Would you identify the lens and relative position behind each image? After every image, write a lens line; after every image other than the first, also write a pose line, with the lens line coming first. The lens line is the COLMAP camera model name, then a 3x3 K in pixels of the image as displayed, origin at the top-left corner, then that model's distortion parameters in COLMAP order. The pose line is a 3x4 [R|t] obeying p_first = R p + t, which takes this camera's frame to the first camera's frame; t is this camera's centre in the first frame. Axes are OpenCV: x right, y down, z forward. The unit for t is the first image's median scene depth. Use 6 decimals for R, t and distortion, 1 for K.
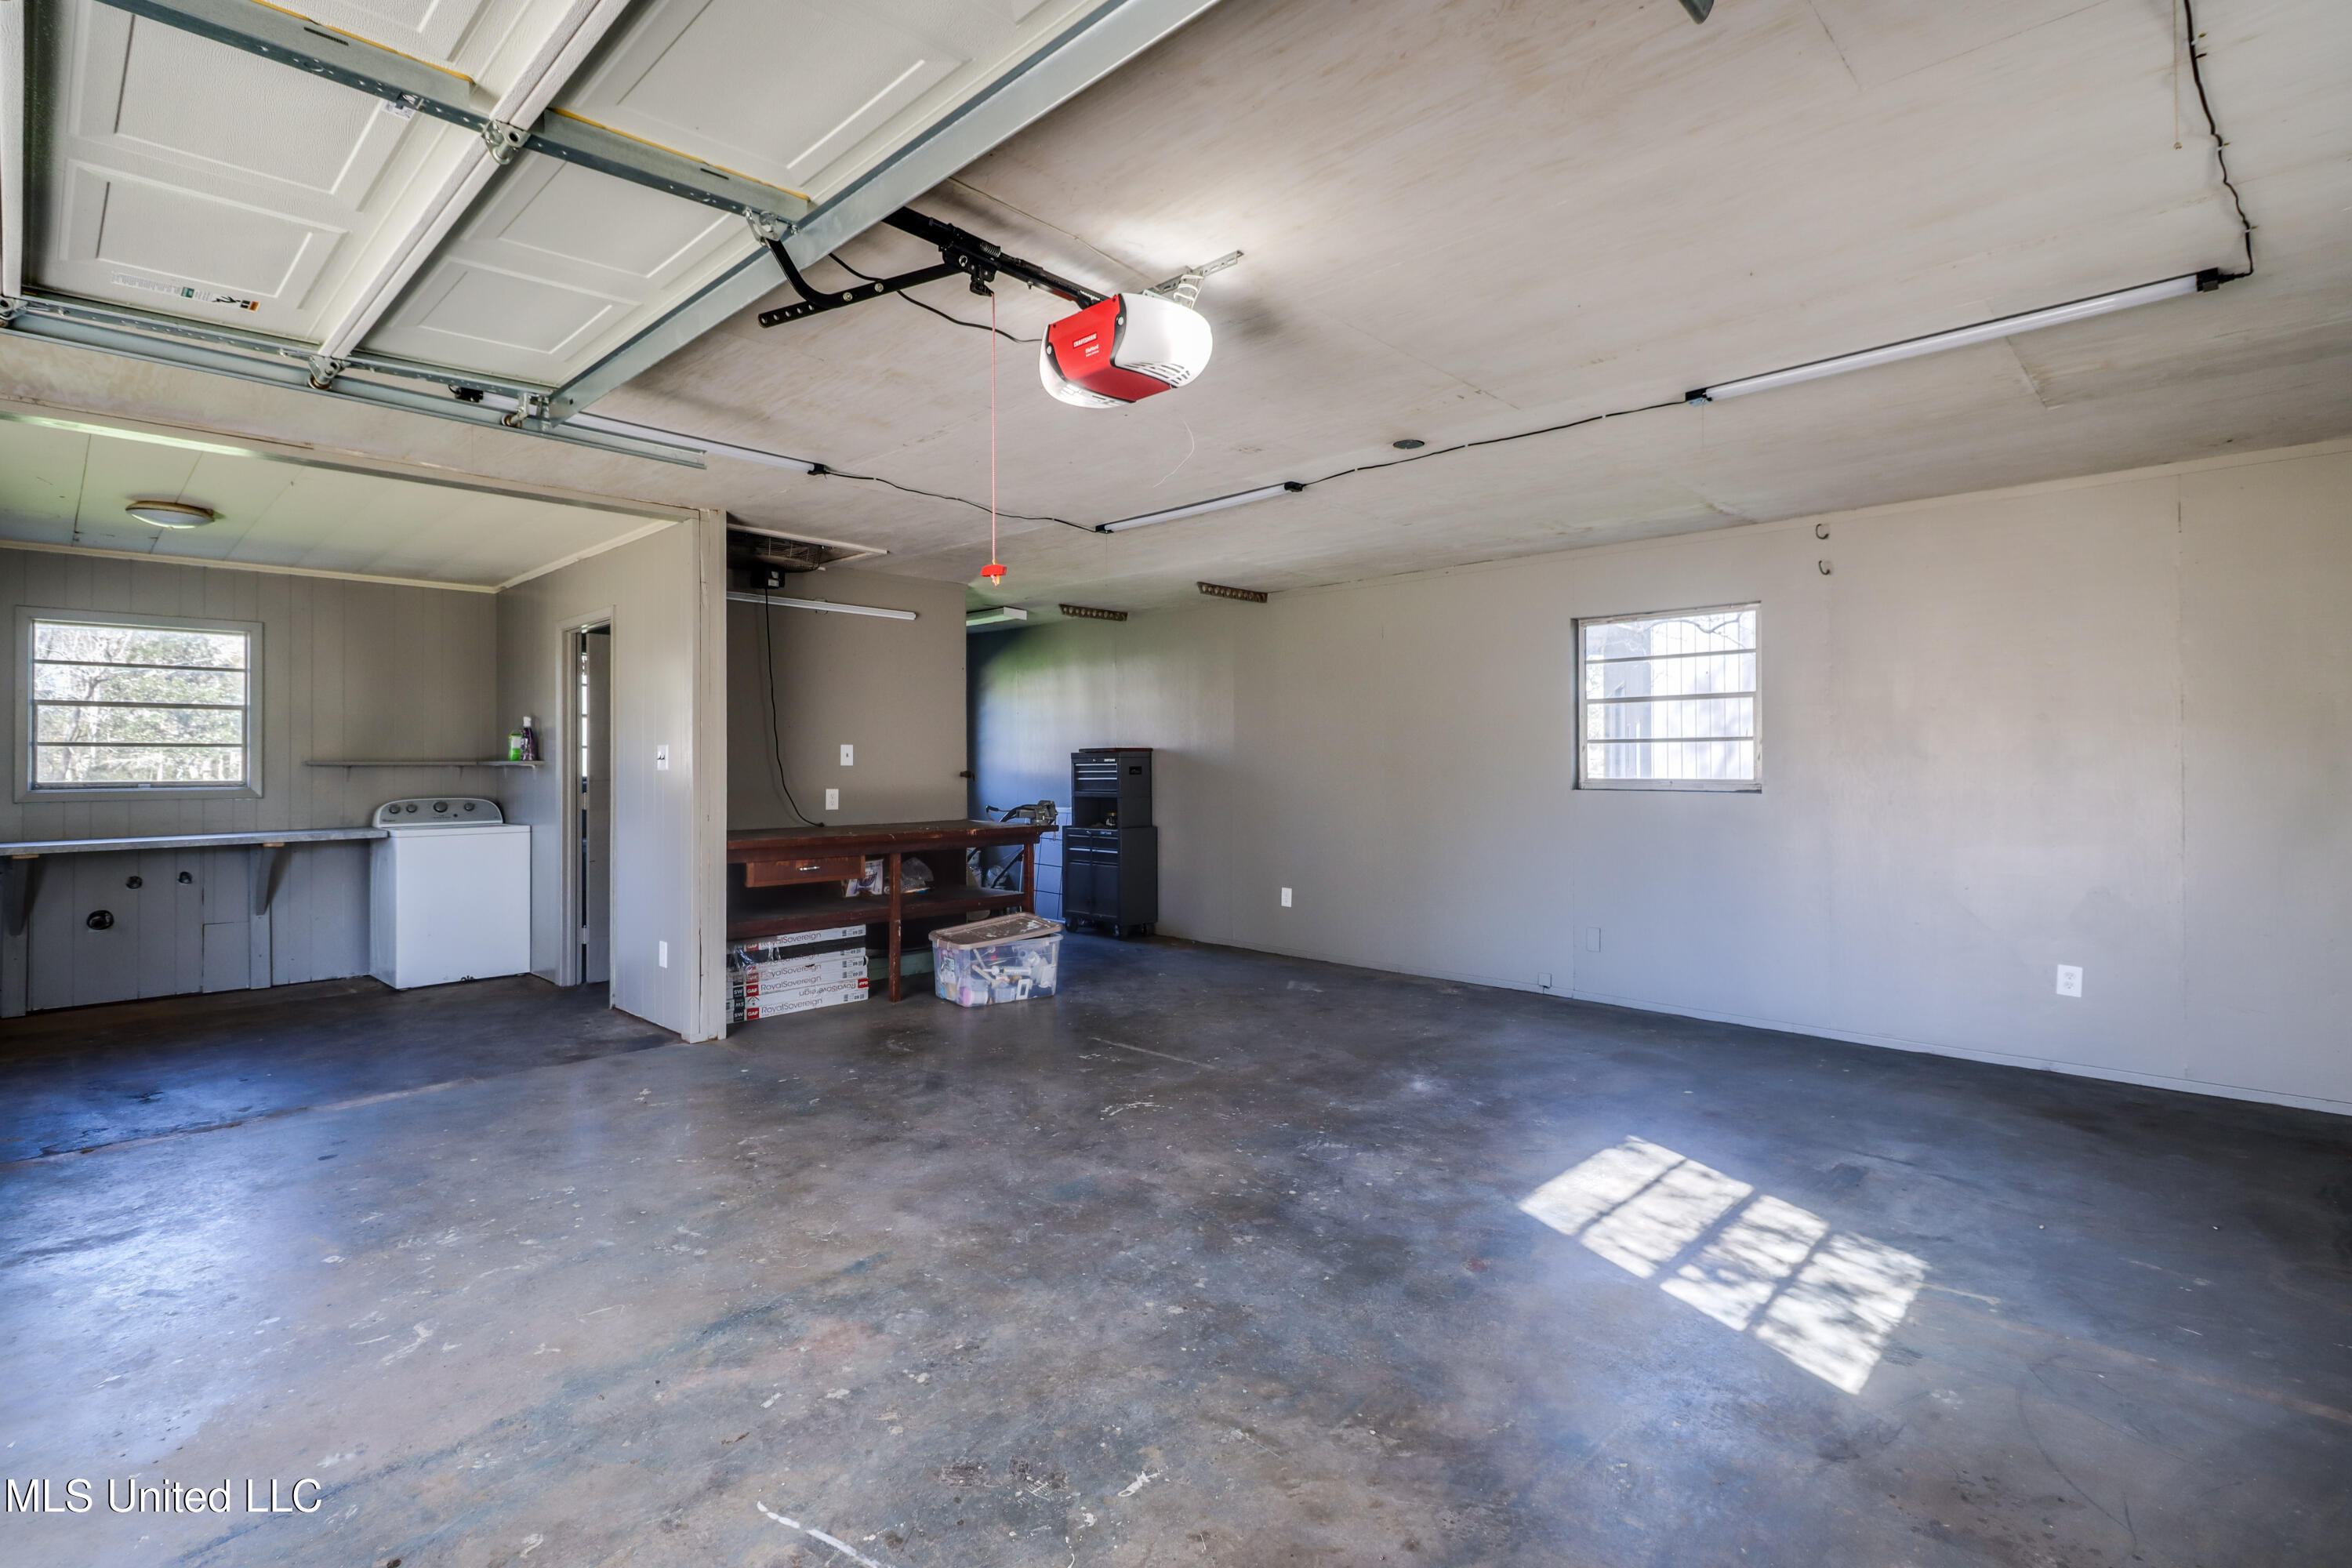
lens RADIAL K [[1116.4, 0, 1124.8], [0, 1116.4, 751.1], [0, 0, 1]] dist [0.020647, -0.000104]
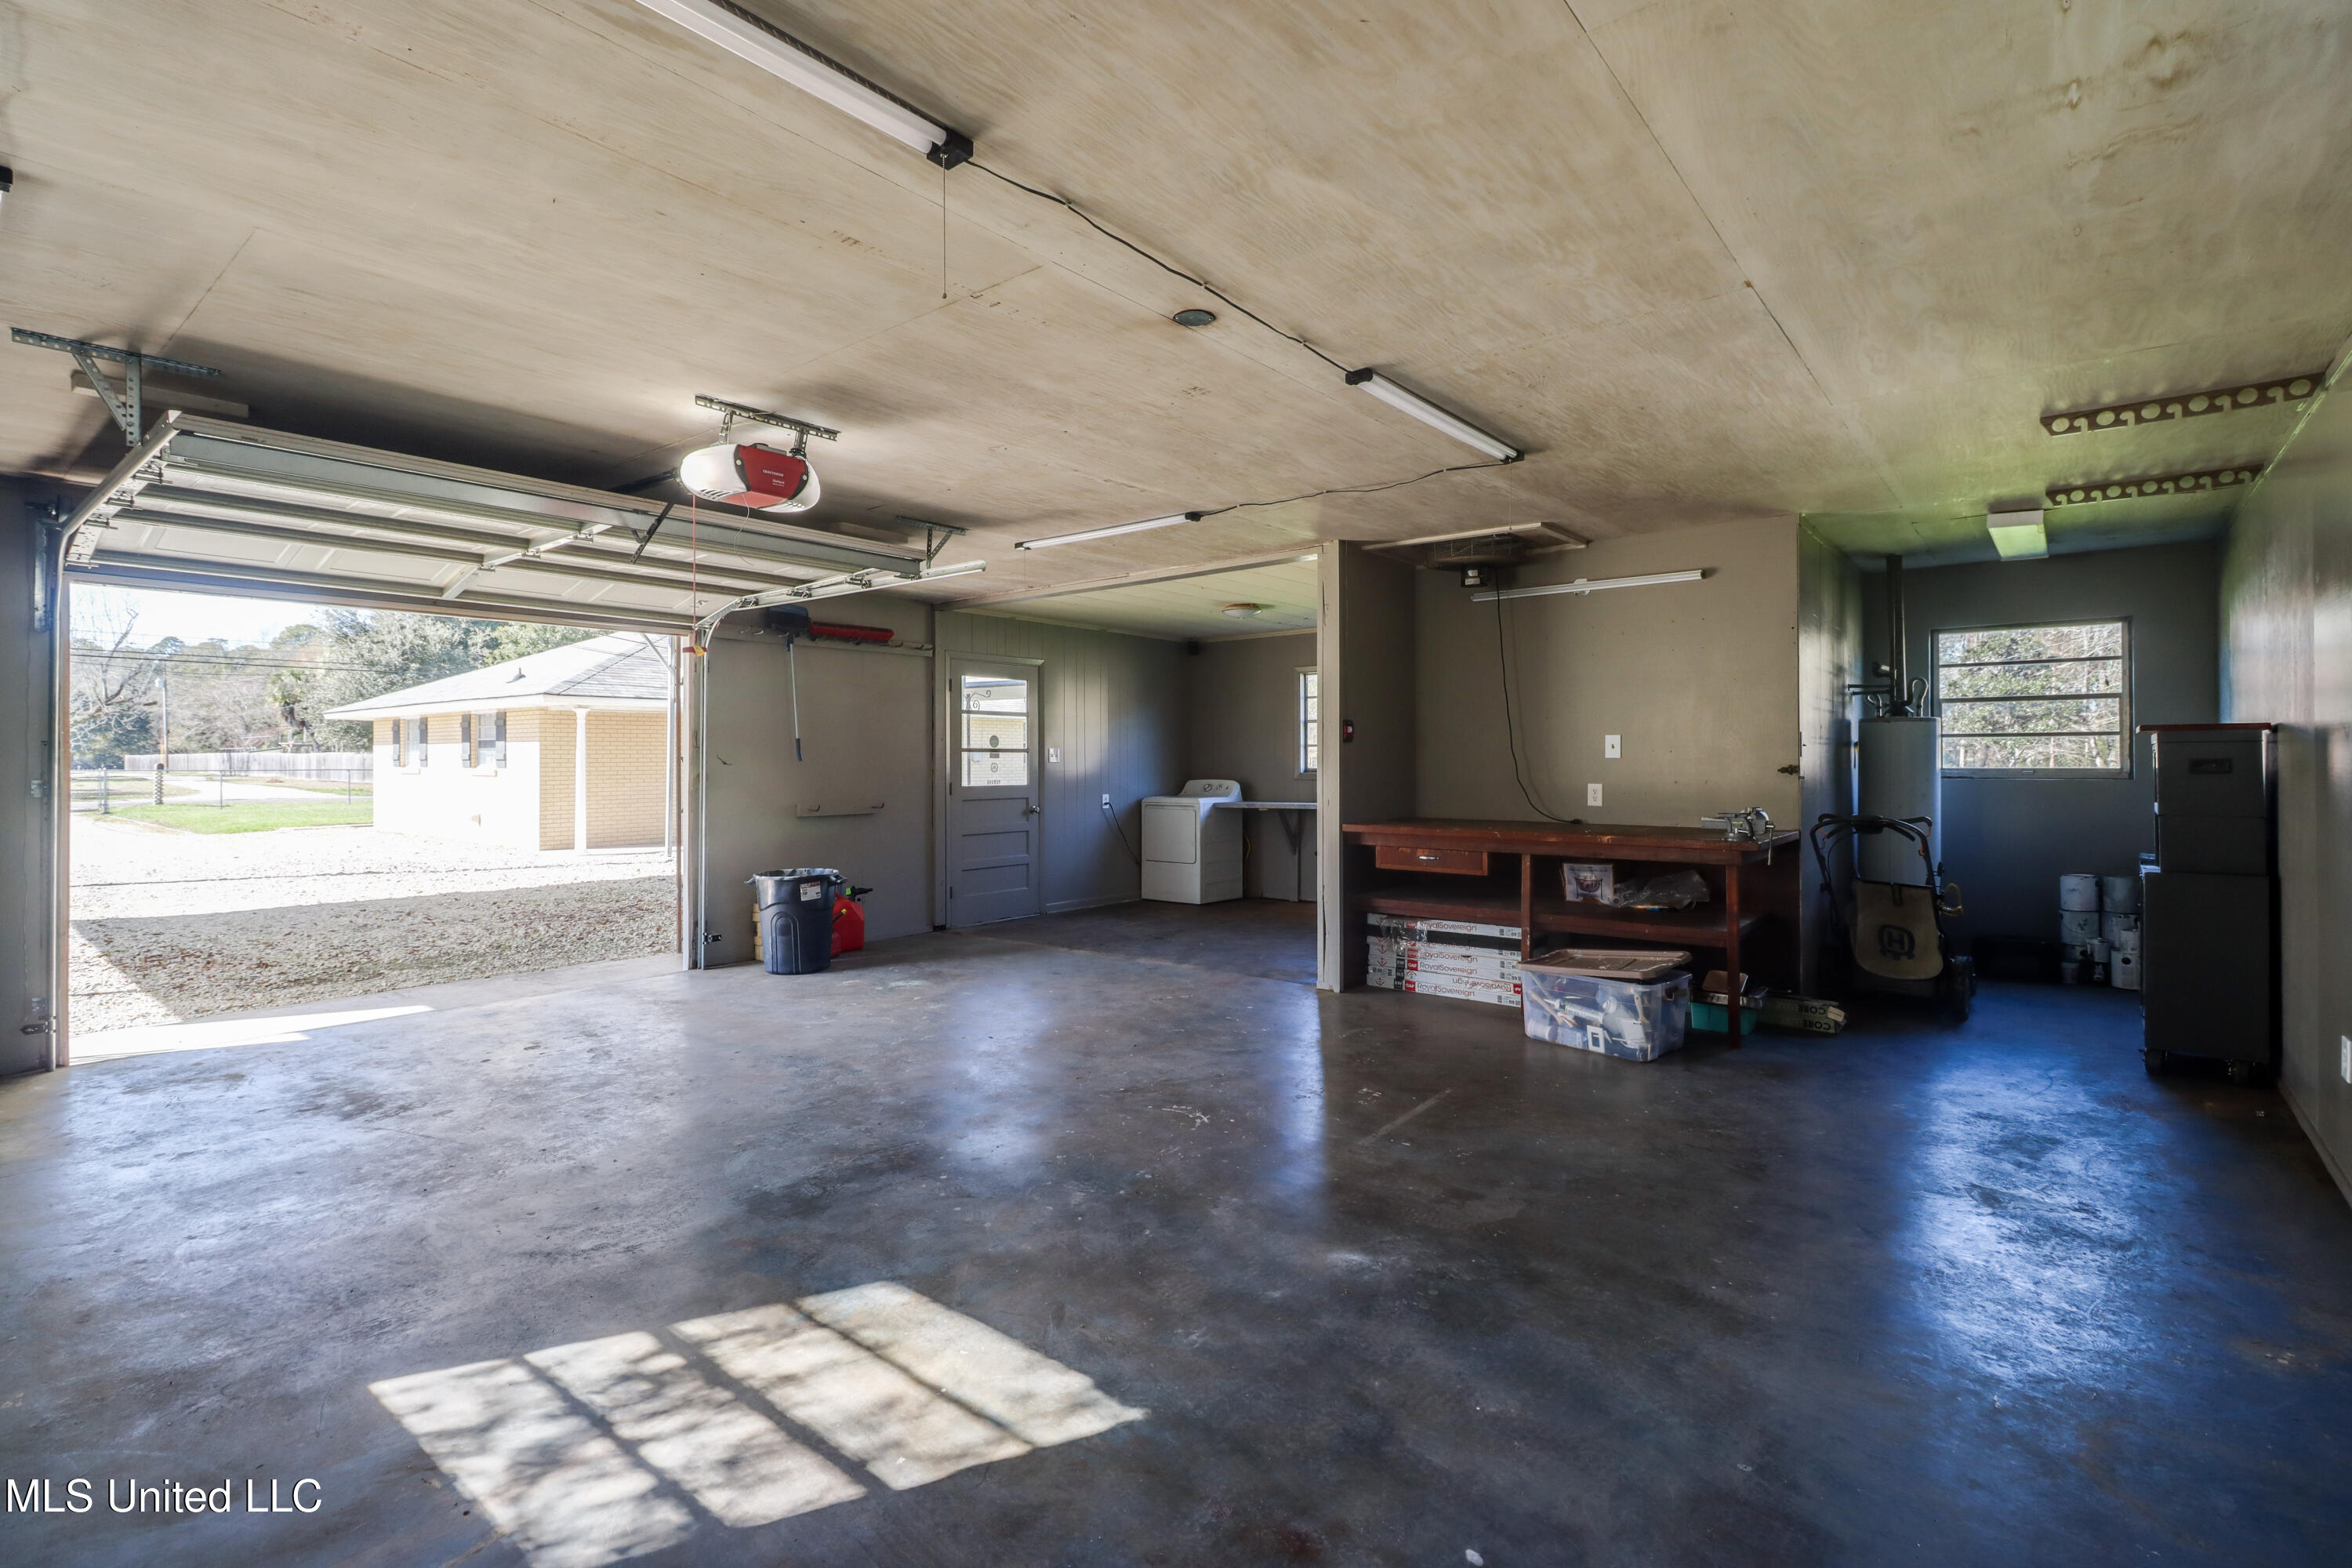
lens RADIAL K [[1082.0, 0, 1175.2], [0, 1082.0, 754.0], [0, 0, 1]] dist [0.015381, -0.000100]
pose [[0.101626, -0.002290, -0.994820, 0.646172], [0.015167, 0.999885, -0.000753, 0.005567], [0.994707, -0.015012, 0.101649, 0.621041]]
